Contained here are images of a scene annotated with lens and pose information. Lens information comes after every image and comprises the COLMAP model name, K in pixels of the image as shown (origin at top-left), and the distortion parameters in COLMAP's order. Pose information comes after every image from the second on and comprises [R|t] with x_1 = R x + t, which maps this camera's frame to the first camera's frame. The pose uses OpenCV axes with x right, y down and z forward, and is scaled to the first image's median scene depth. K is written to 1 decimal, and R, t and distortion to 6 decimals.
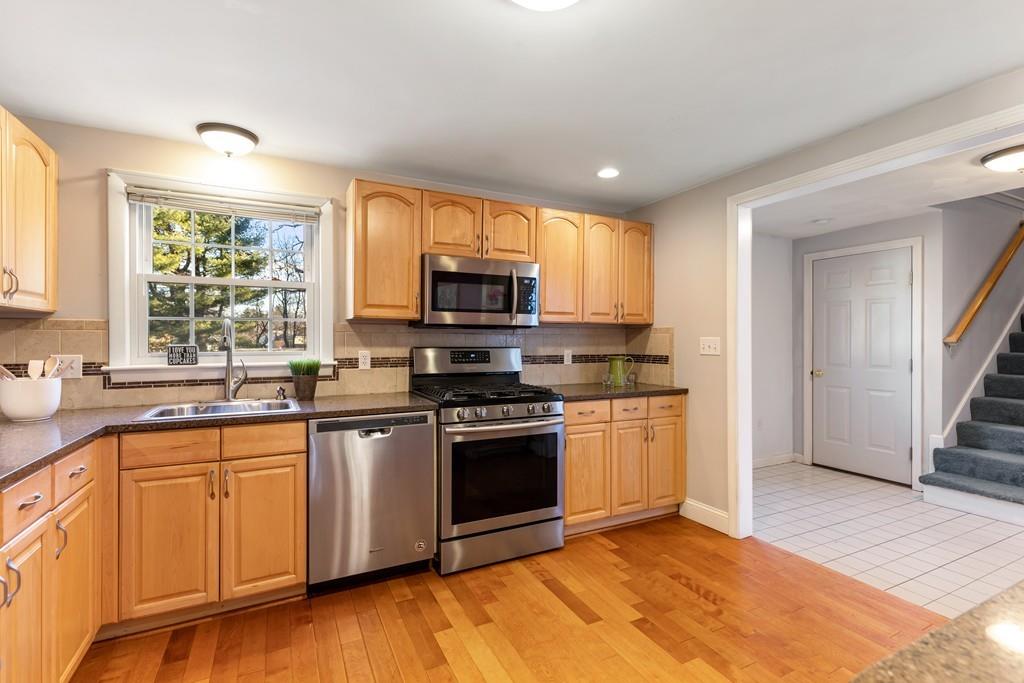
lens RADIAL K [[469.0, 0, 512.0], [0, 469.0, 341.5], [0, 0, 1]] dist [0.001449, 0.000250]
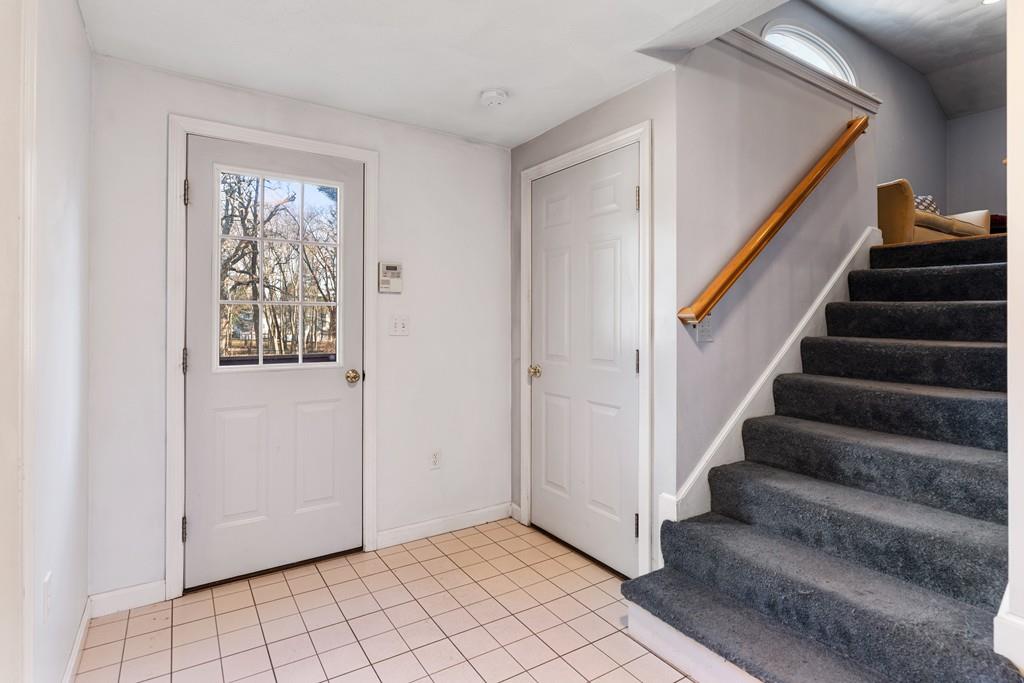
lens RADIAL K [[509.2, 0, 485.5], [0, 509.2, 313.1], [0, 0, 1]] dist [0.000647, 0.000197]
pose [[0.996550, 0.005126, 0.082833, 0.843247], [-0.004130, 0.999917, -0.012193, 0.005504], [-0.082888, 0.011809, 0.996489, 0.579400]]
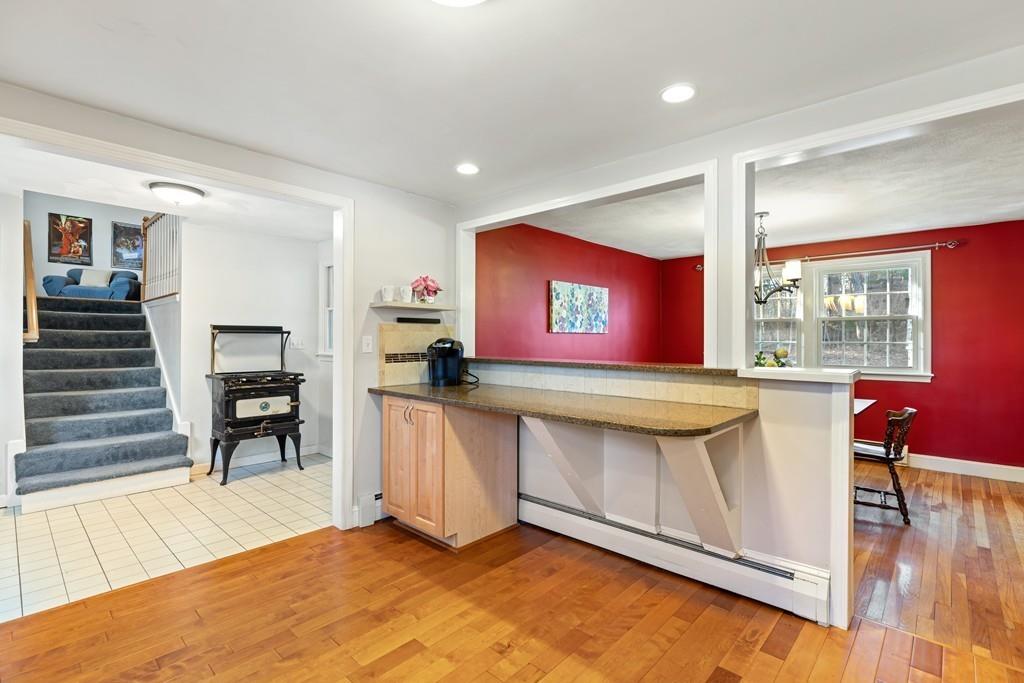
lens RADIAL K [[475.9, 0, 515.1], [0, 475.9, 338.3], [0, 0, 1]] dist [-0.001378, 0.000057]
pose [[-0.351312, -0.000088, 0.936258, -0.399410], [-0.002554, 0.999996, -0.000864, -0.001902], [-0.936255, -0.002695, -0.351311, 0.535040]]
